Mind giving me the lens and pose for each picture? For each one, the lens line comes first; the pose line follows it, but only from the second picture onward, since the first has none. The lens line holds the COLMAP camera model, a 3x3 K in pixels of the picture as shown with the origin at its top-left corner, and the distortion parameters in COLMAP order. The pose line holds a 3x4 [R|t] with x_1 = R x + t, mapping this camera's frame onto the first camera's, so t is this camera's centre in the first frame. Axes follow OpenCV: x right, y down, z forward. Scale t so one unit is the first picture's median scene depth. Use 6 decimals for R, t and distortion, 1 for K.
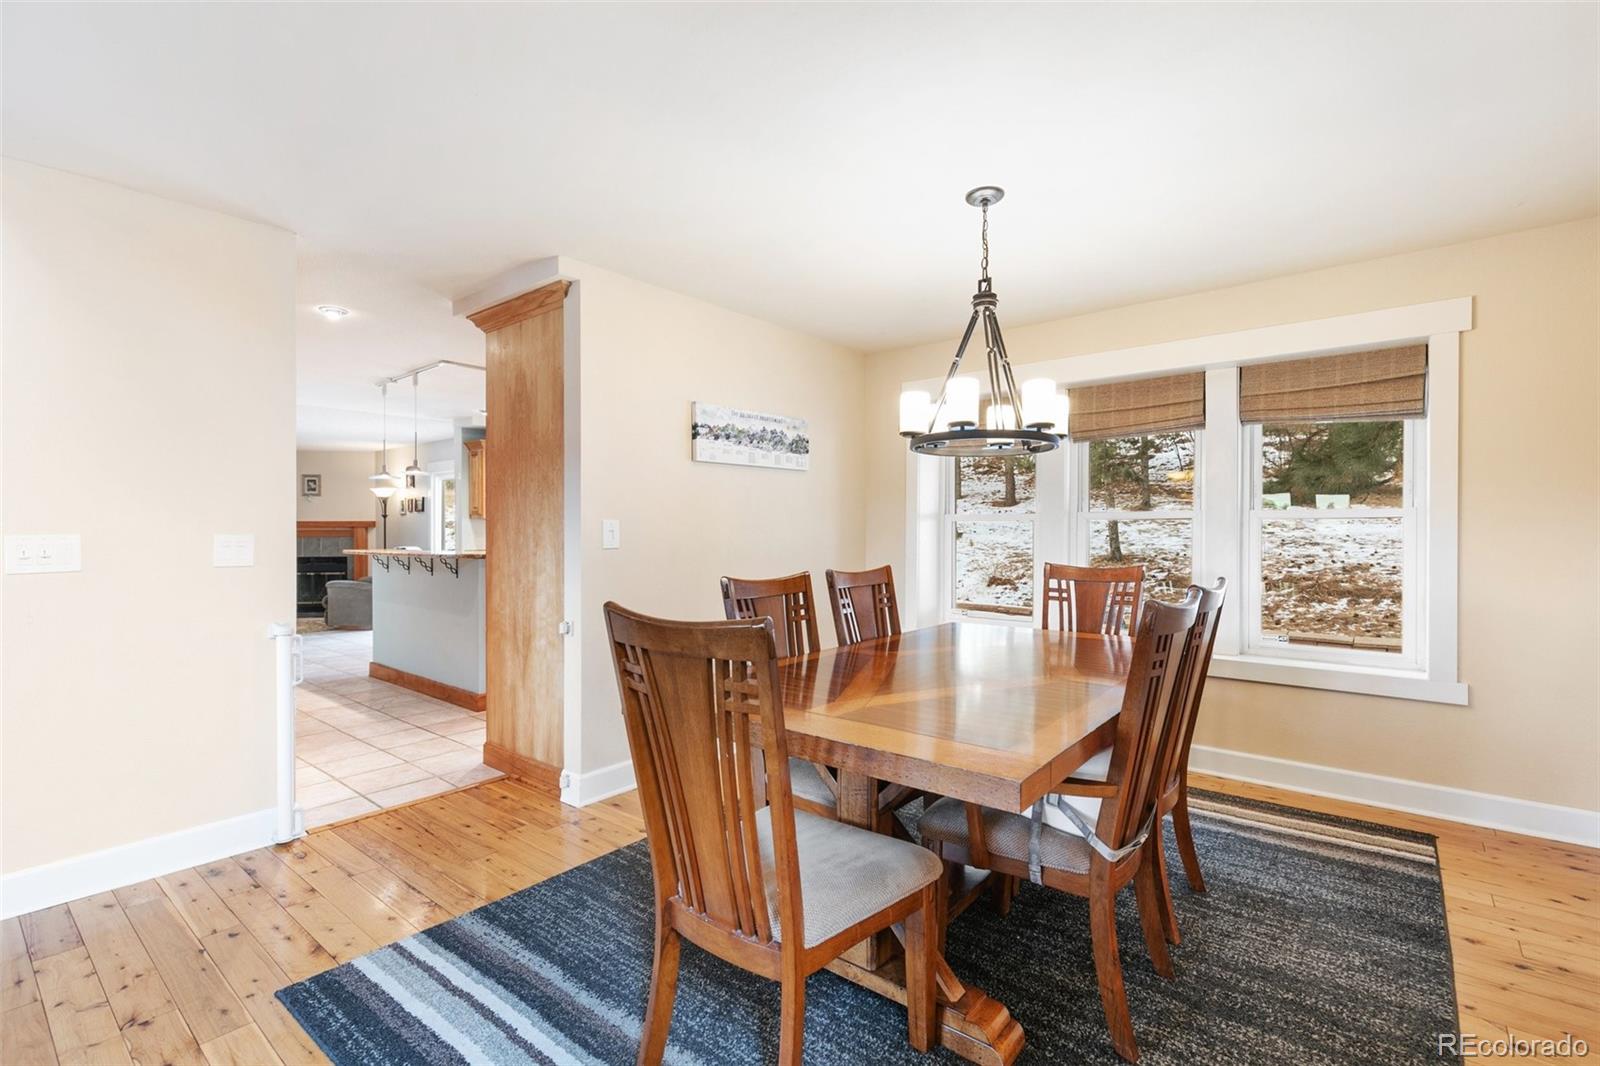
lens RADIAL K [[719.8, 0, 802.3], [0, 719.8, 530.8], [0, 0, 1]] dist [0.006170, -0.000418]
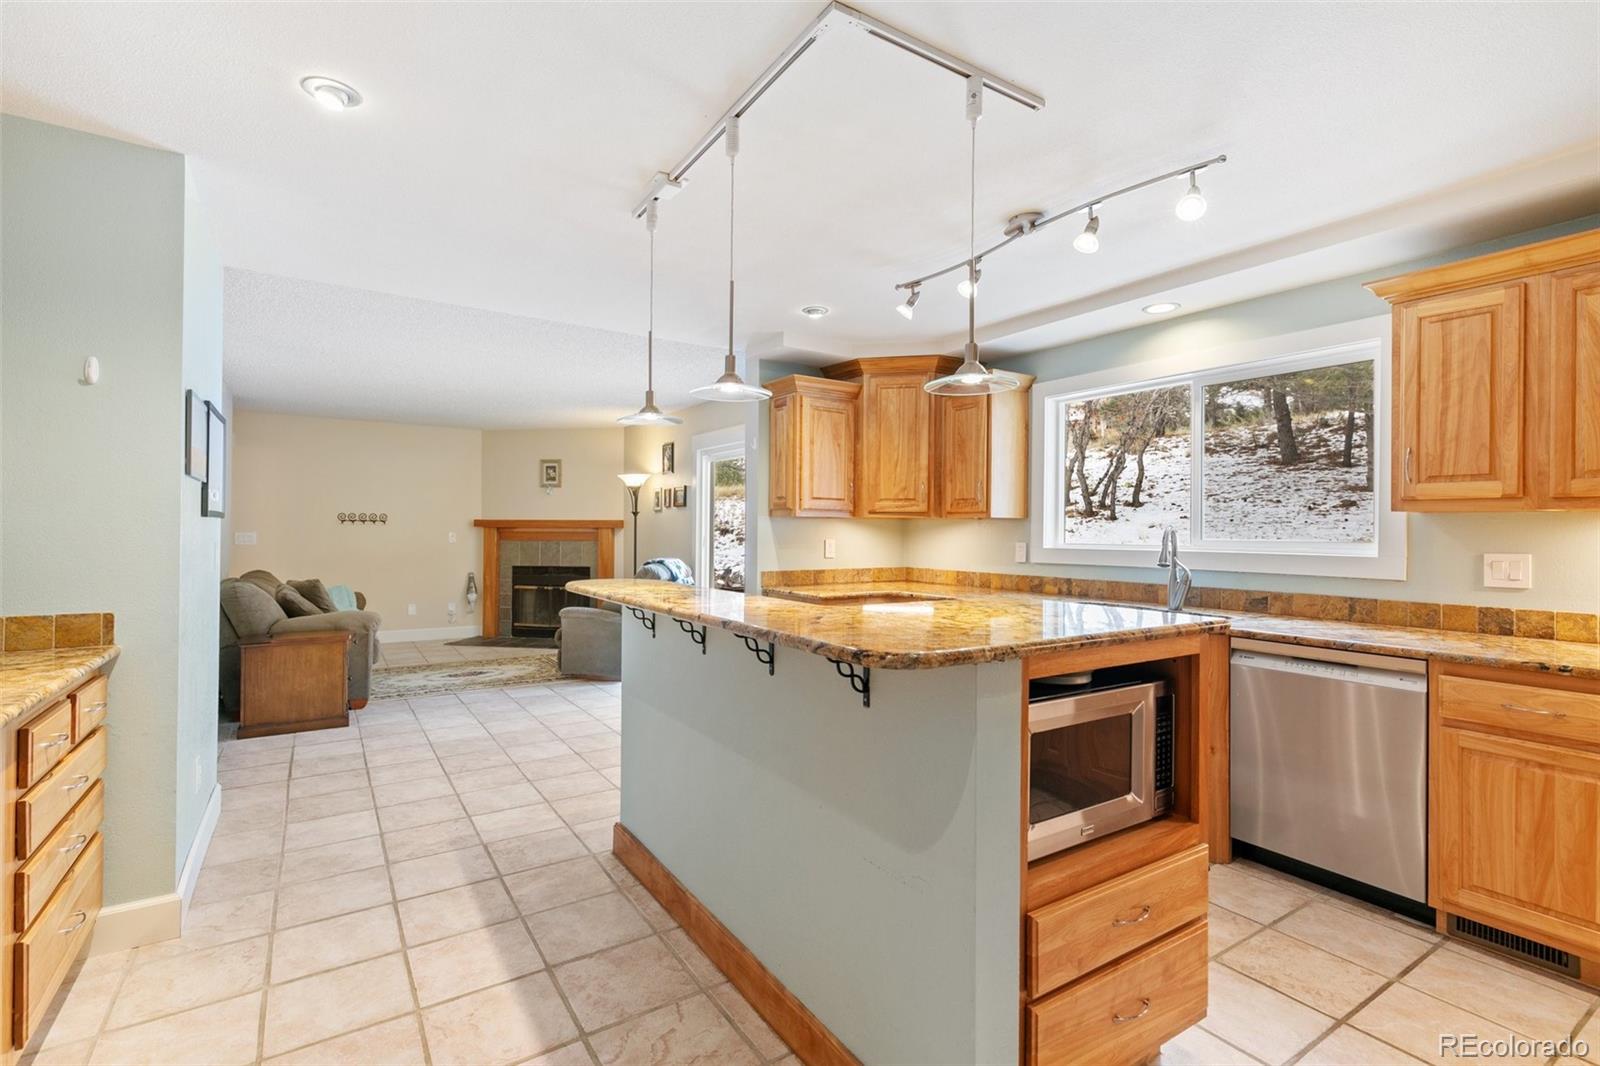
lens RADIAL K [[719.8, 0, 802.3], [0, 719.8, 530.8], [0, 0, 1]] dist [0.006170, -0.000418]
pose [[0.959274, 0.010666, -0.282276, -0.217973], [-0.011264, 0.999936, -0.000495, -0.004398], [0.282253, 0.003654, 0.959333, 0.360993]]
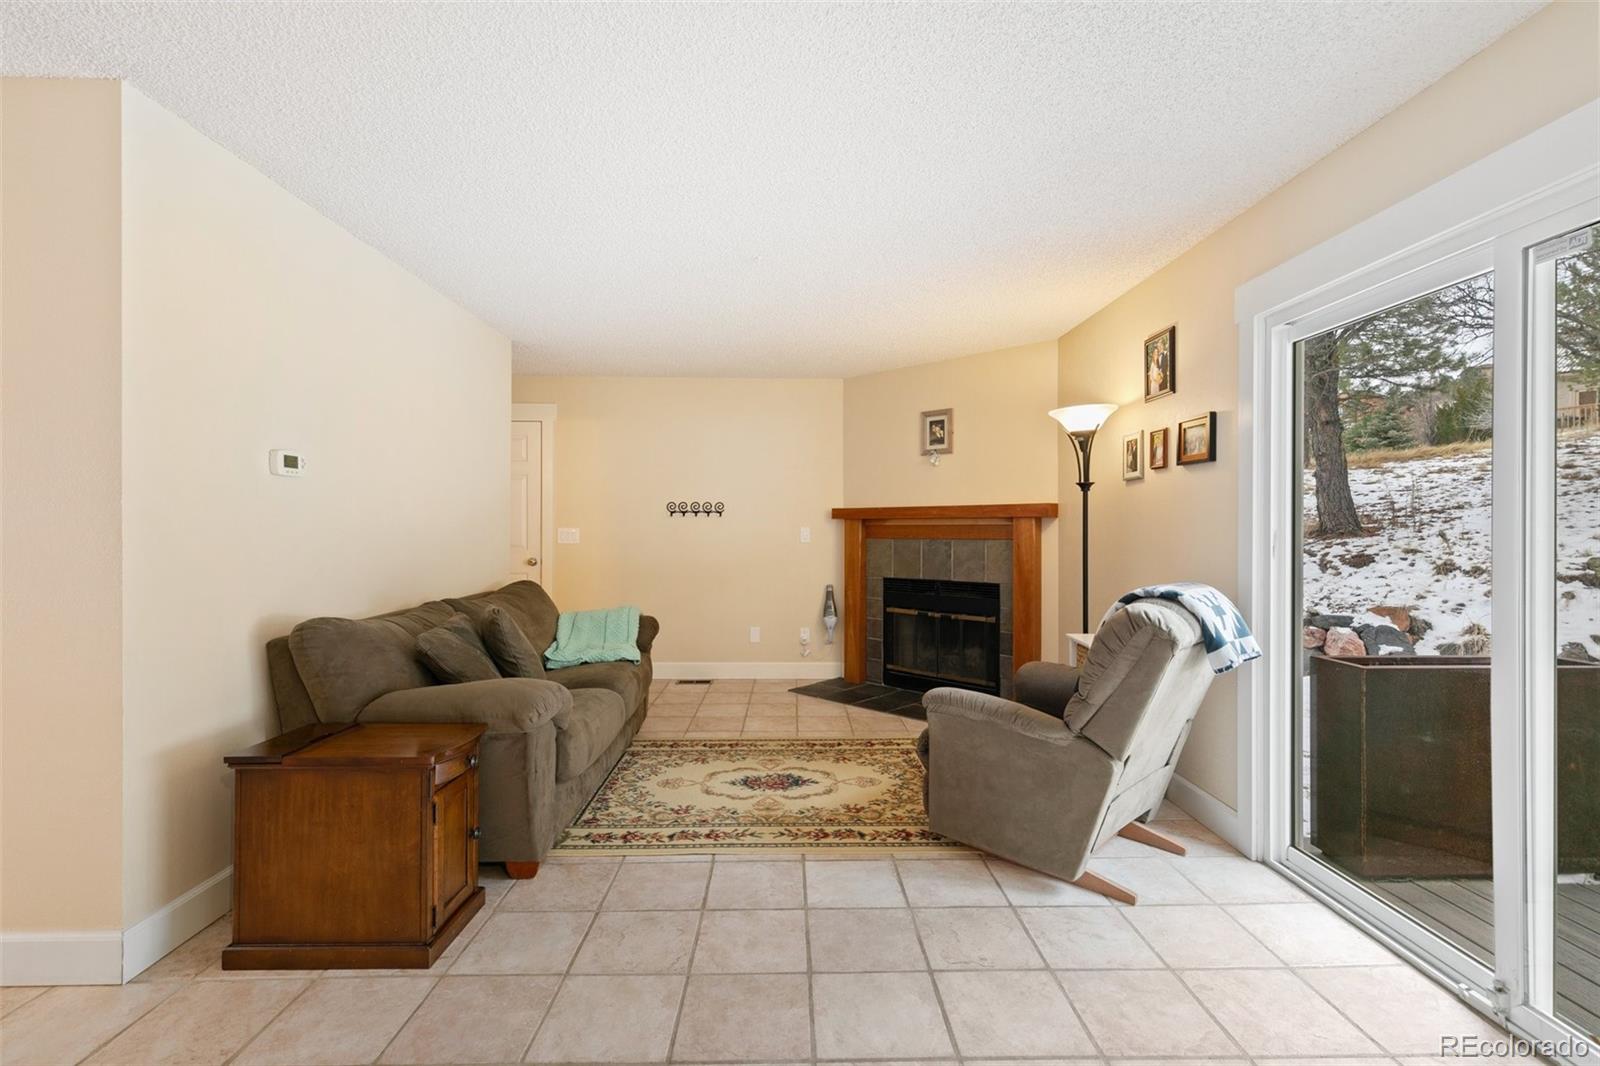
lens RADIAL K [[719.8, 0, 802.3], [0, 719.8, 530.8], [0, 0, 1]] dist [0.006170, -0.000418]
pose [[0.657378, 0.008261, -0.753516, -0.403683], [-0.005425, 0.999966, 0.006230, 0.000827], [0.753542, -0.000008, 0.657400, 0.662114]]
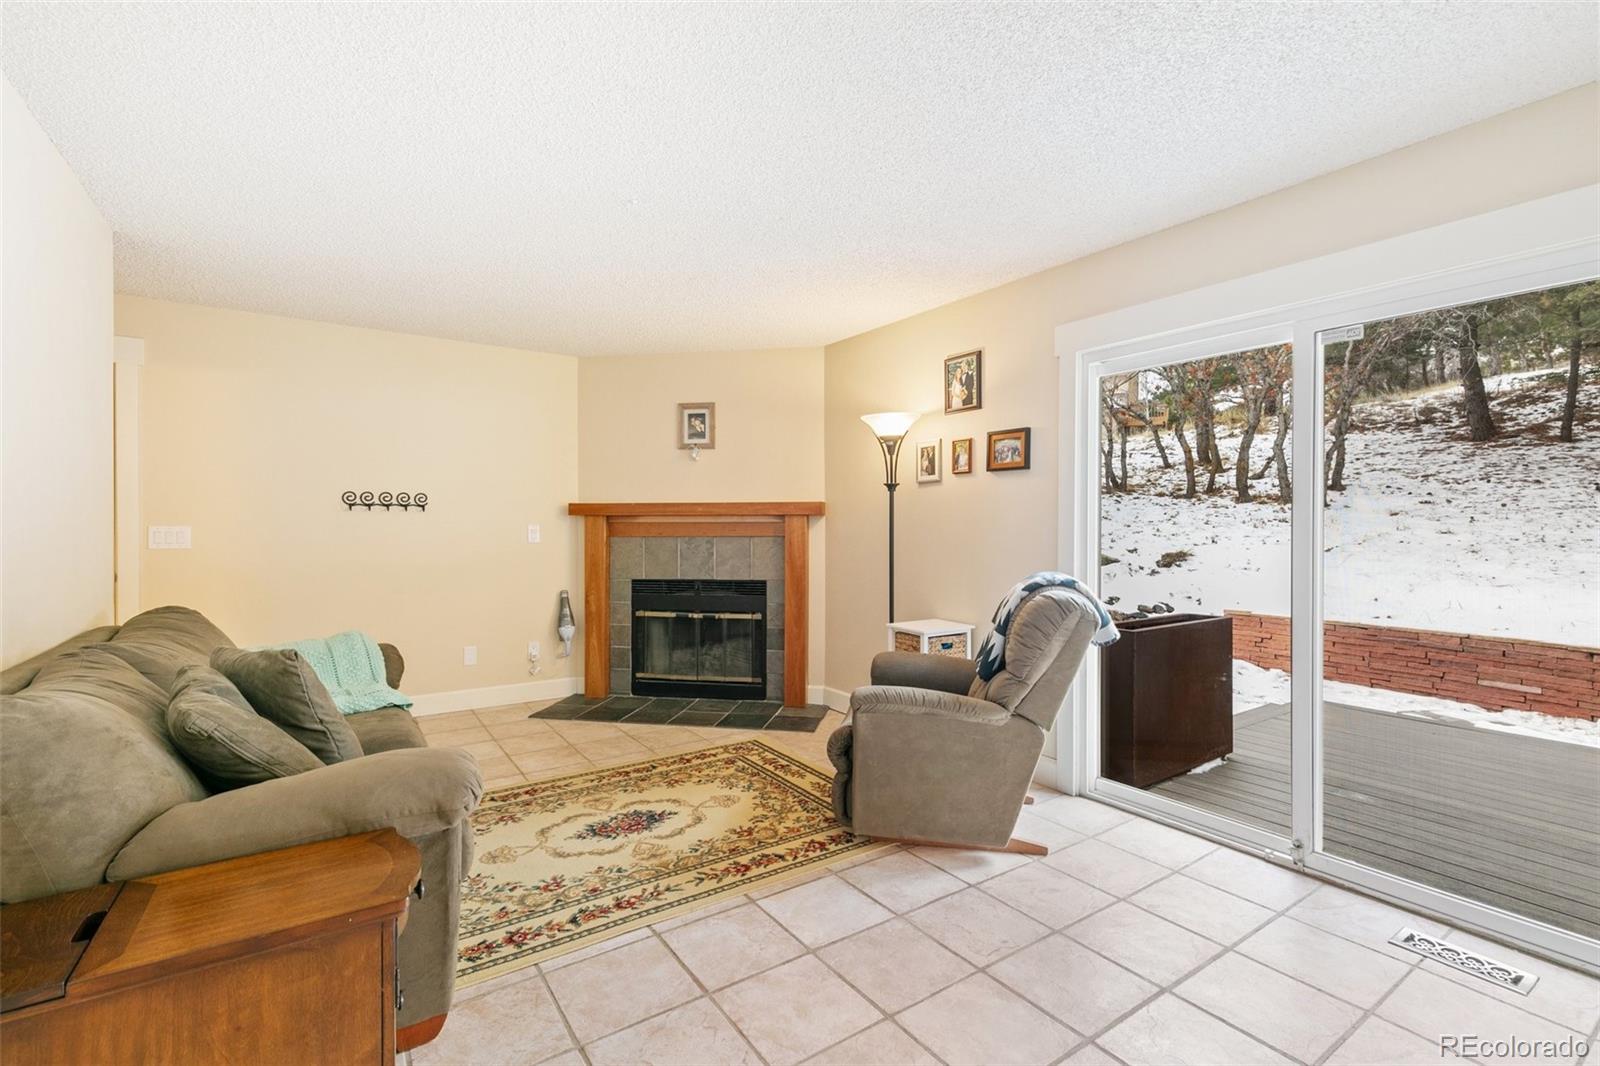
lens RADIAL K [[718.4, 0, 809.1], [0, 718.4, 534.0], [0, 0, 1]] dist [0.009549, -0.000464]
pose [[0.962509, 0.008054, -0.271129, -0.521935], [-0.005342, 0.999928, 0.010739, 0.001674], [0.271196, -0.008887, 0.962483, 0.617136]]
